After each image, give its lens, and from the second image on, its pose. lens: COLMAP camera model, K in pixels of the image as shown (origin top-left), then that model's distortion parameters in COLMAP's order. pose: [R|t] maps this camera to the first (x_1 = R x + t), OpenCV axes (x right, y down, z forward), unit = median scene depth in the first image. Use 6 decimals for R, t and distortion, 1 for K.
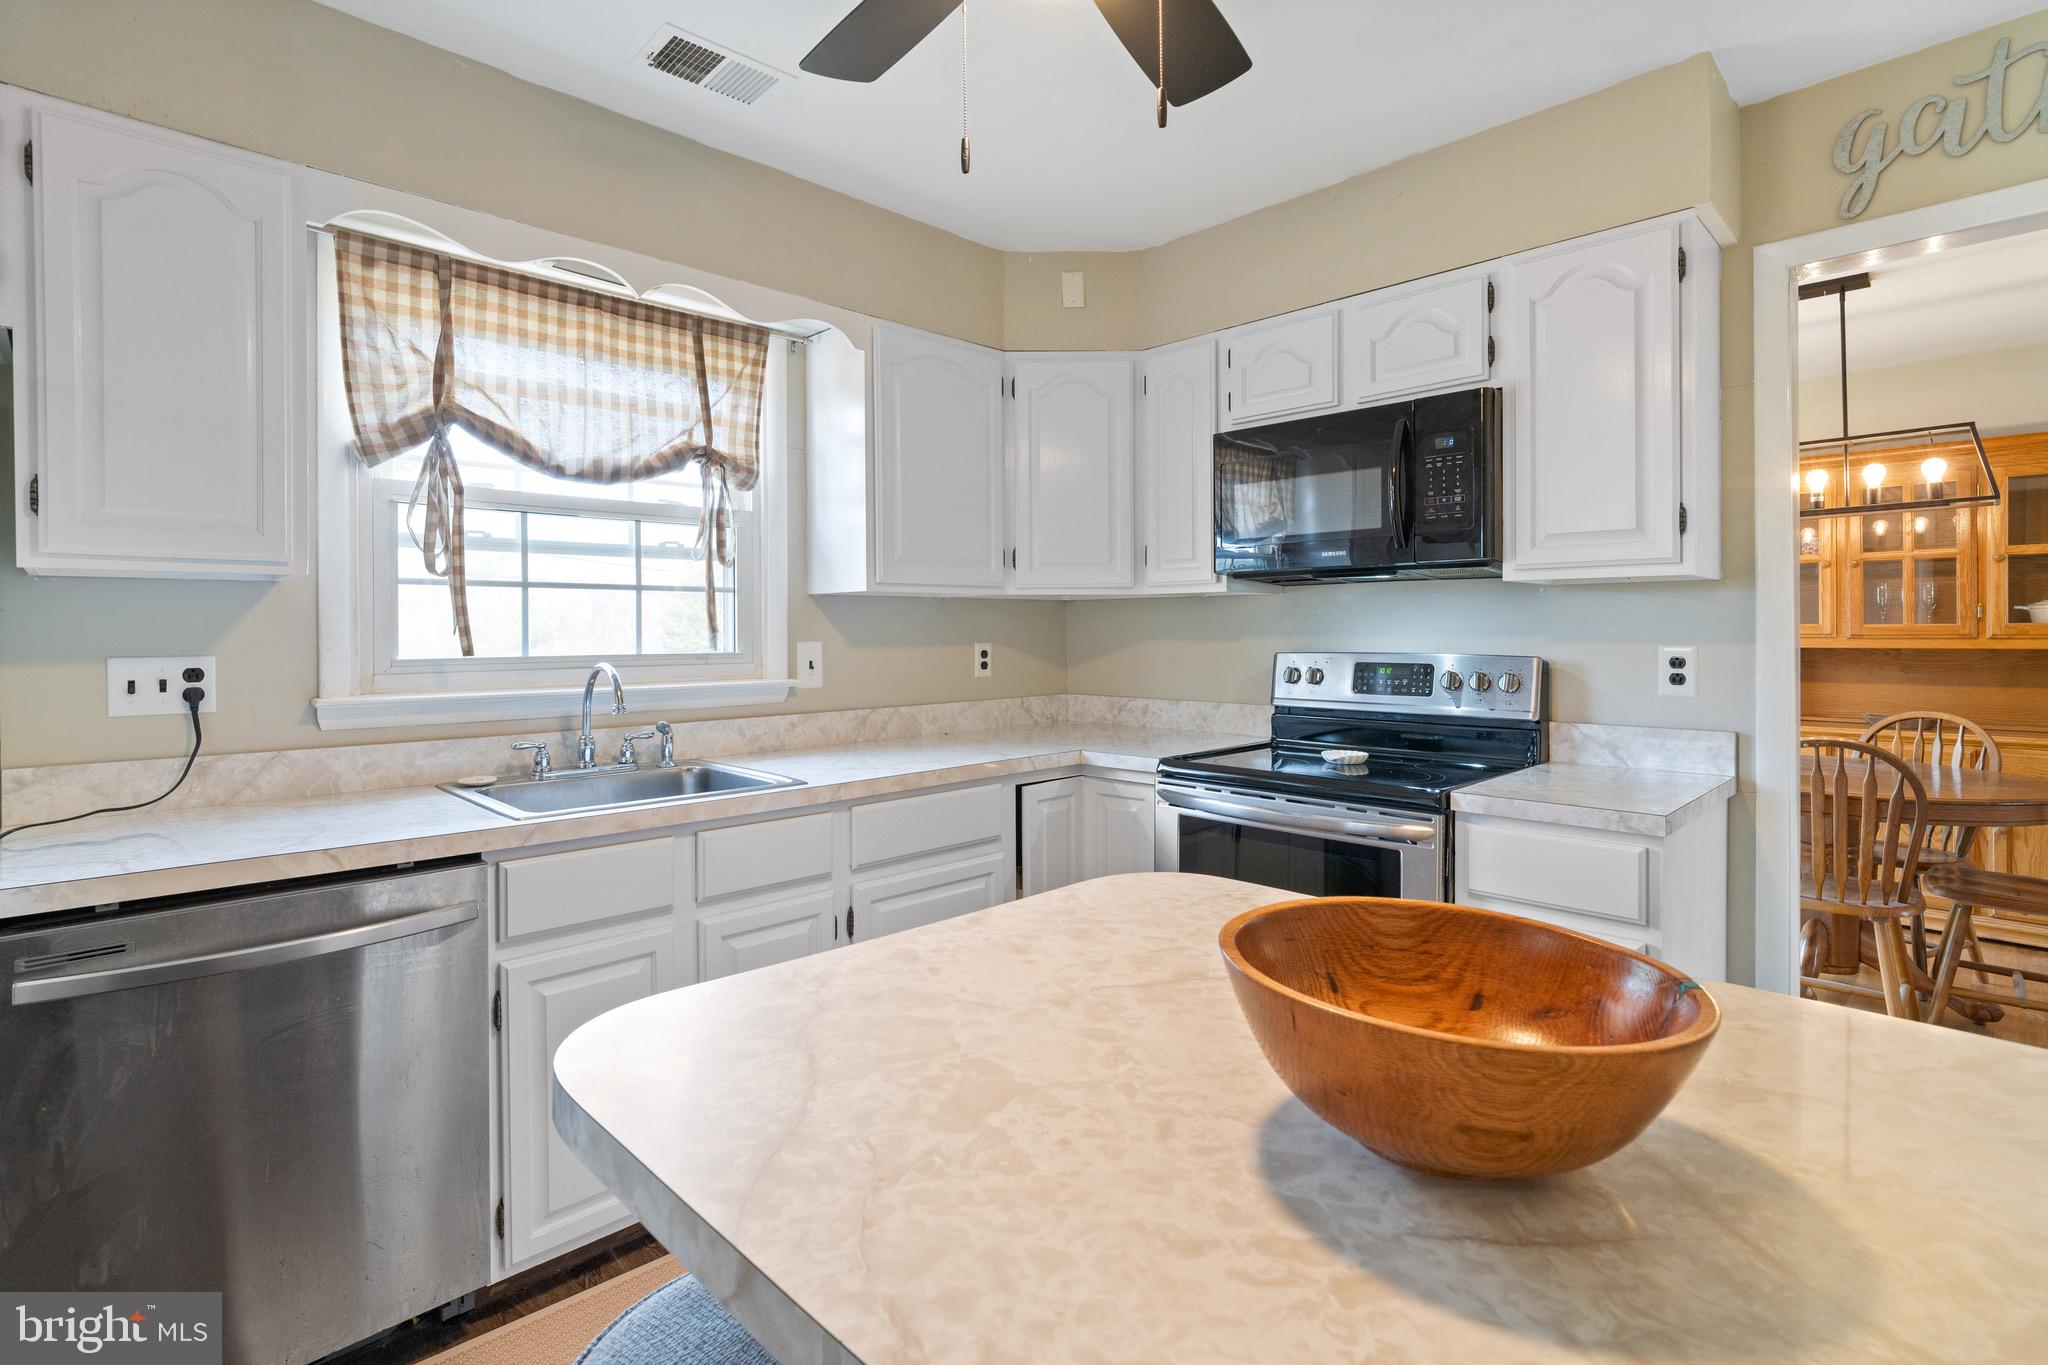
lens RADIAL K [[979.8, 0, 1005.5], [0, 979.8, 641.1], [0, 0, 1]] dist [-0.010361, 0.006031]
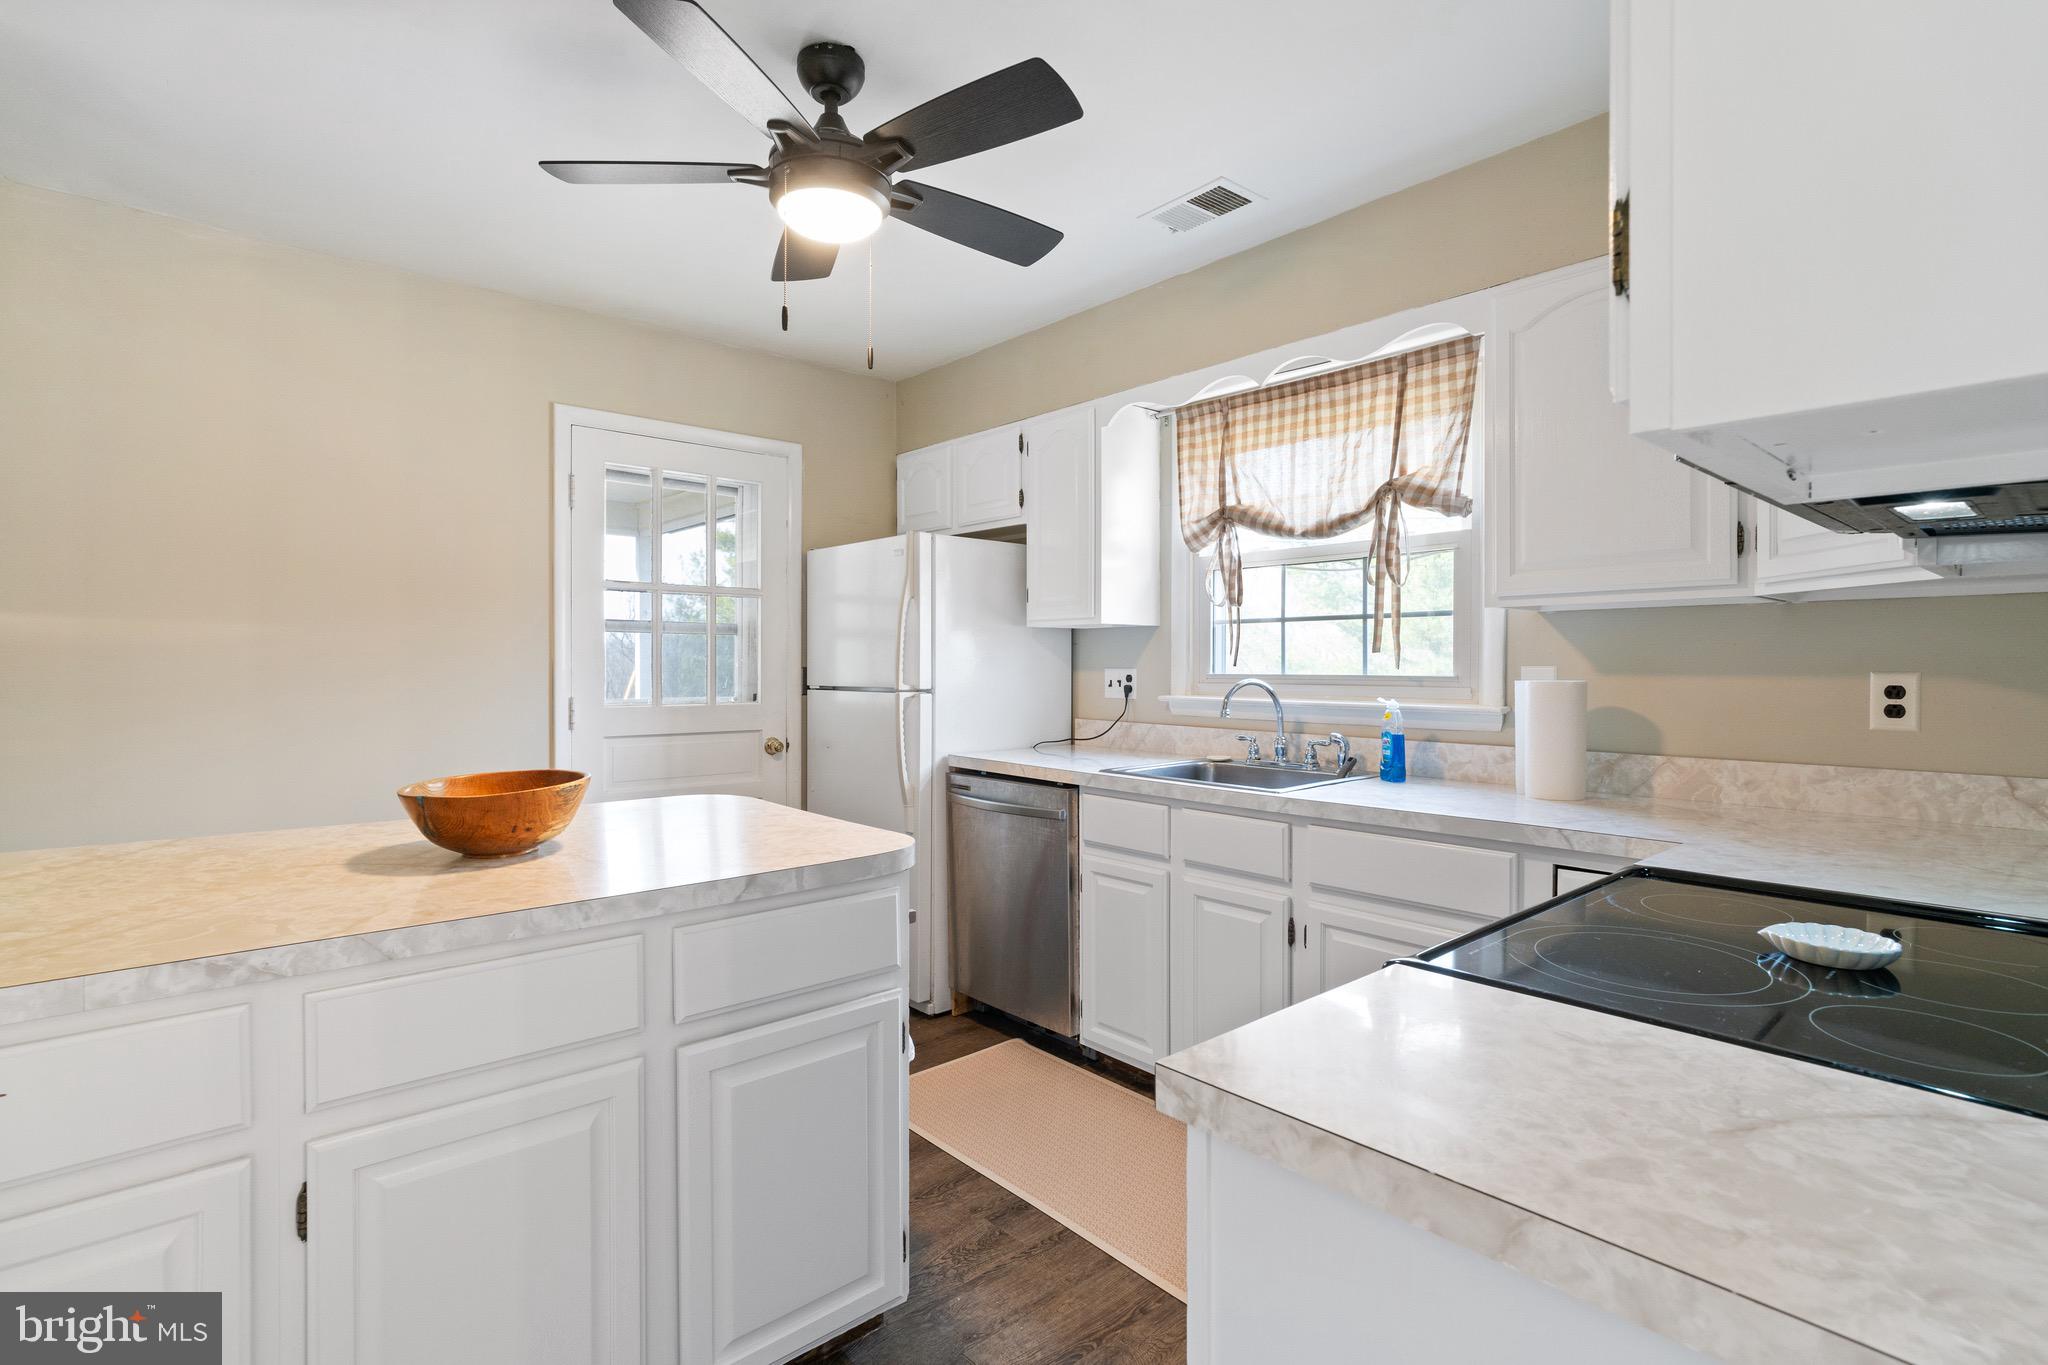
lens RADIAL K [[979.8, 0, 1030.3], [0, 979.8, 674.3], [0, 0, 1]] dist [-0.010361, 0.006031]
pose [[-0.040478, 0.025273, -0.998861, 0.777230], [-0.002224, 0.999675, 0.025384, -0.015051], [0.999178, 0.003249, -0.040409, 0.658796]]
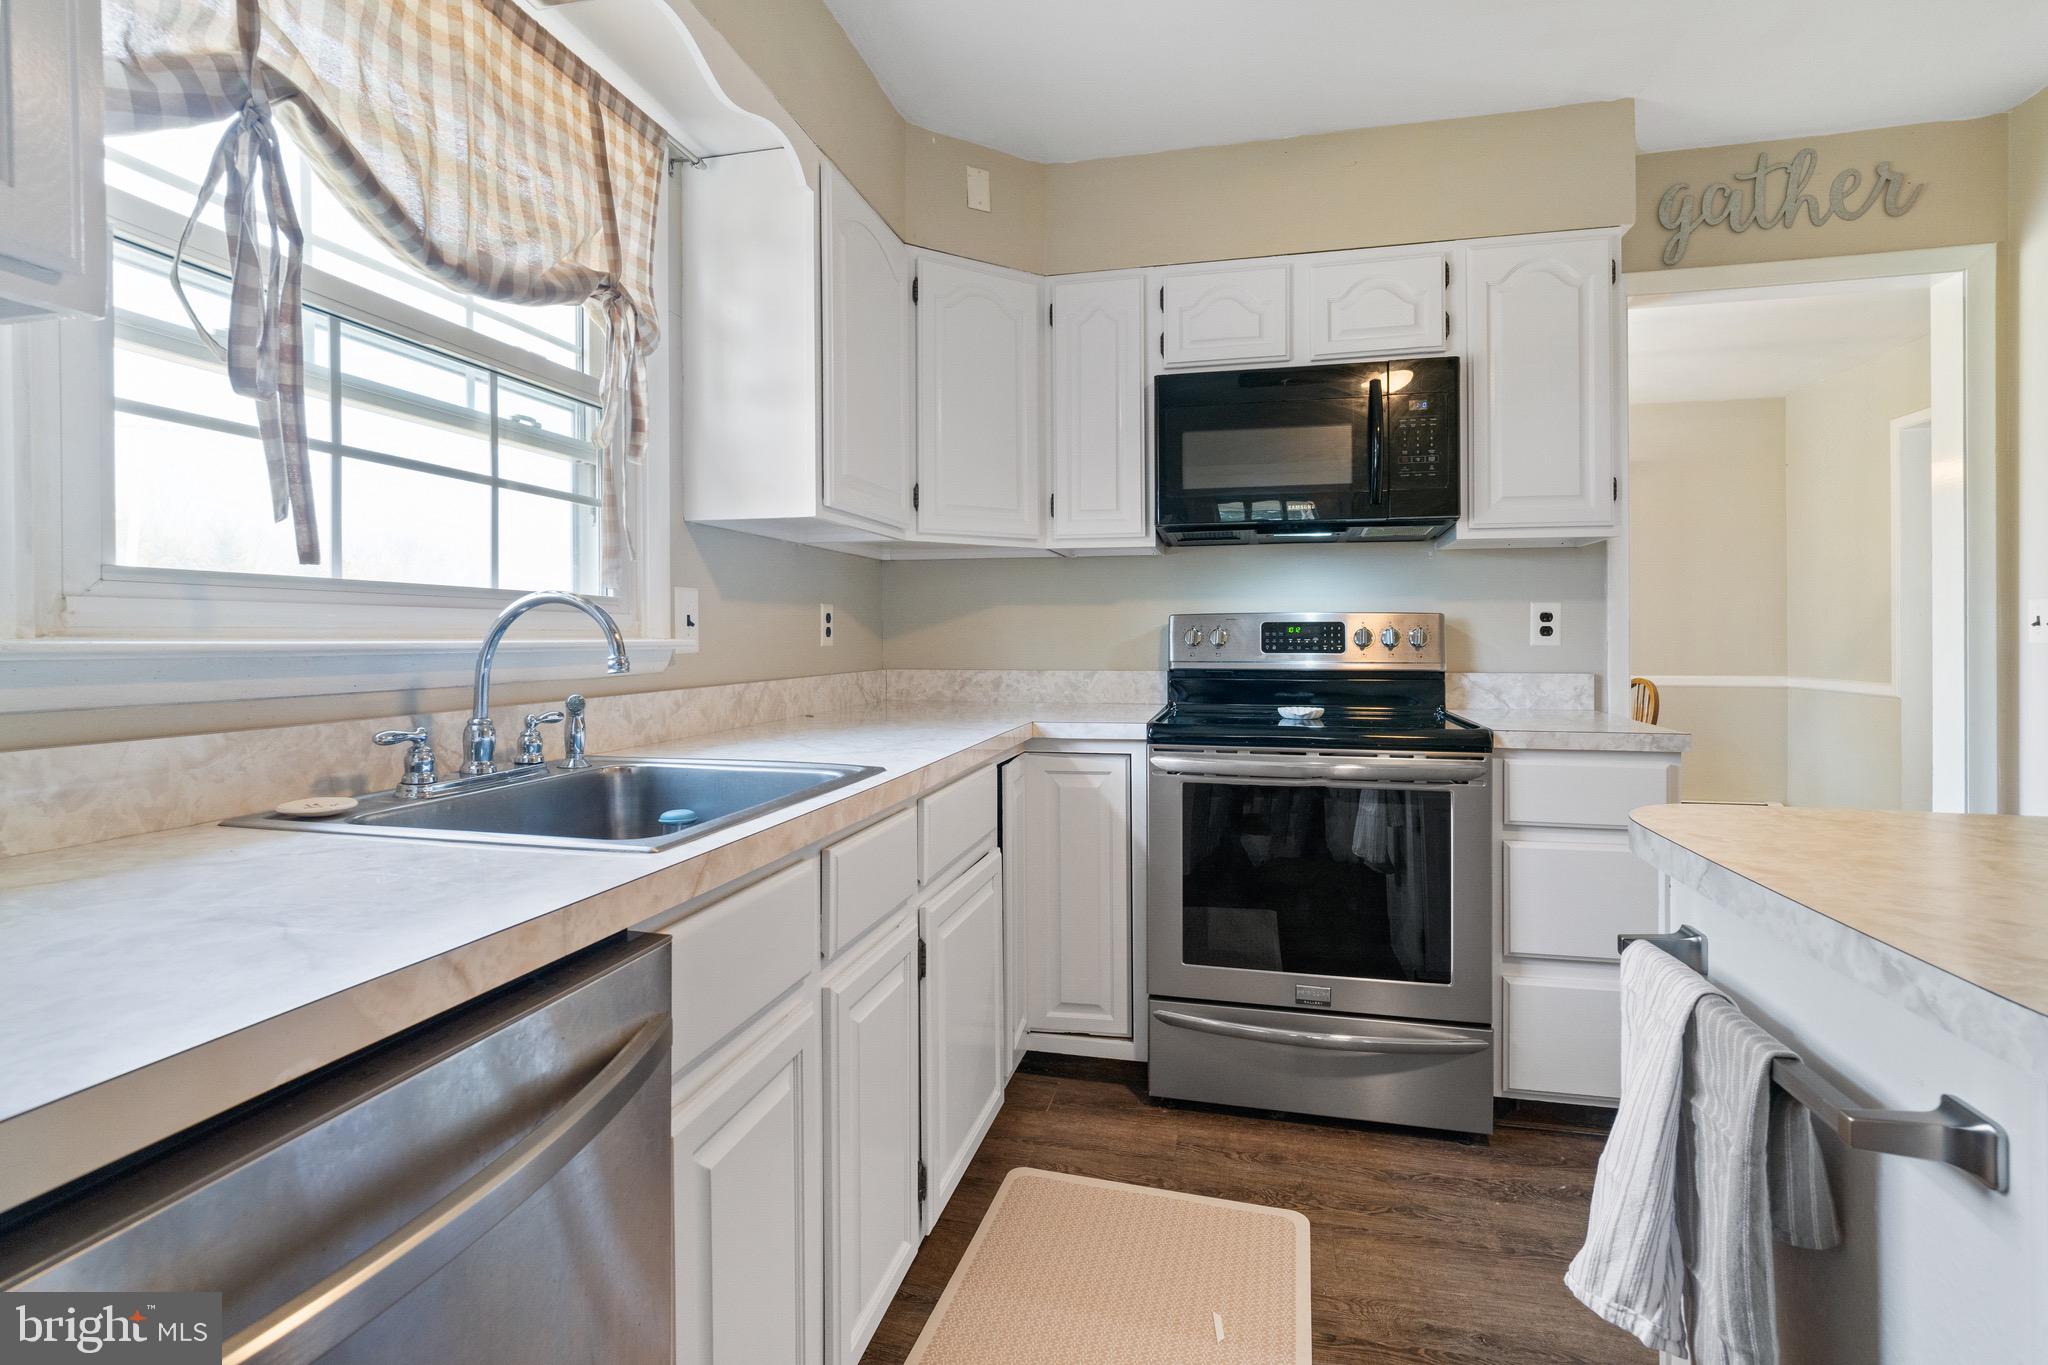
lens RADIAL K [[979.8, 0, 1015.8], [0, 979.8, 642.7], [0, 0, 1]] dist [-0.010361, 0.006031]
pose [[0.843892, -0.000293, 0.536513, -0.428448], [0.003226, 0.999985, -0.004528, 0.049782], [-0.536504, 0.005552, 0.843880, 0.308245]]
